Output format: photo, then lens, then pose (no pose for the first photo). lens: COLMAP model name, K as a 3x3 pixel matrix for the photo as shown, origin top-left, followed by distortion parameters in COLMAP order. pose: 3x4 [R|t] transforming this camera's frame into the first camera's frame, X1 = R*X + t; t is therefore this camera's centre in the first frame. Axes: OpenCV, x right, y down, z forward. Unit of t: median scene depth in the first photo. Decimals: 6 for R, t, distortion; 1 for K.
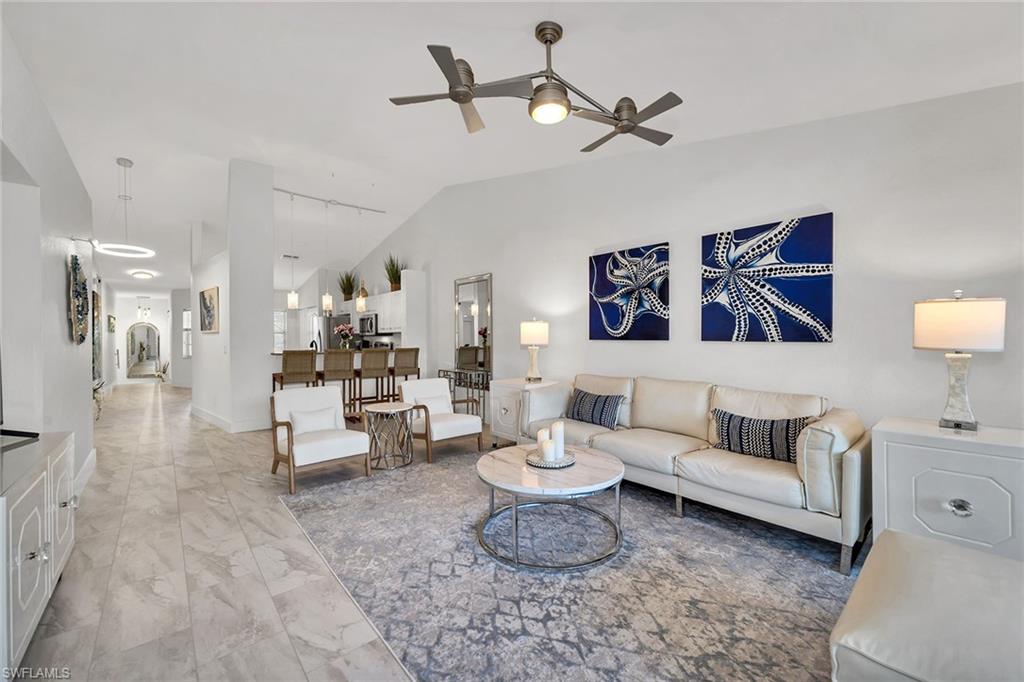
lens RADIAL K [[398.2, 0, 522.2], [0, 398.2, 343.4], [0, 0, 1]] dist [-0.002983, -0.000214]
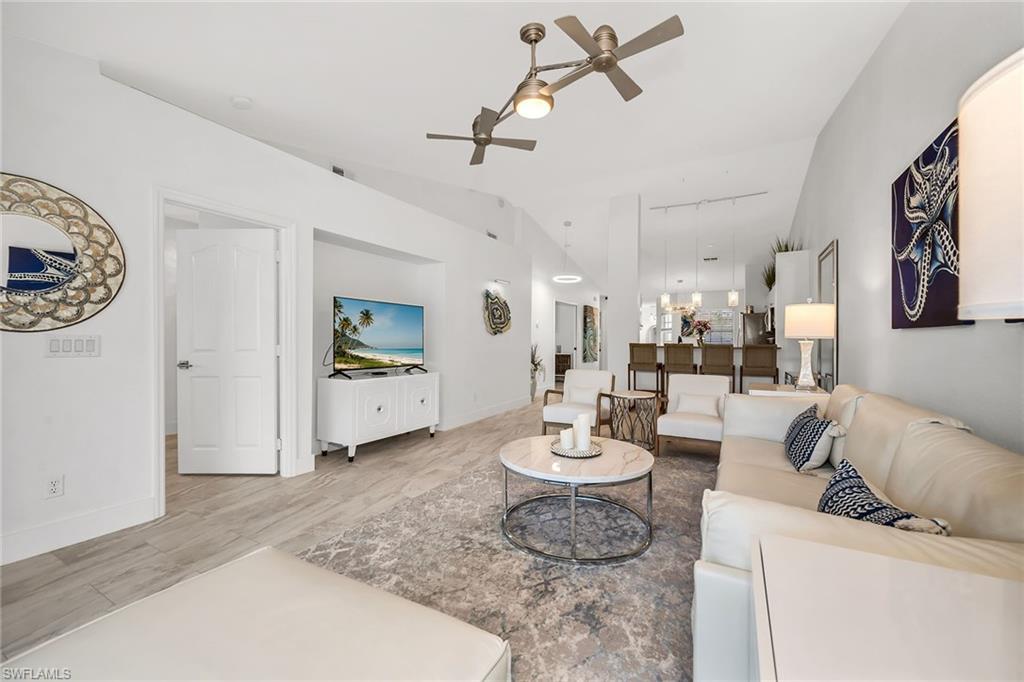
lens RADIAL K [[409.5, 0, 521.6], [0, 409.5, 337.3], [0, 0, 1]] dist [-0.001660, -0.000052]
pose [[0.345118, -0.000683, -0.938559, 0.602345], [-0.017190, 0.999827, -0.007049, 0.018566], [0.938402, 0.018566, 0.345047, 0.333356]]
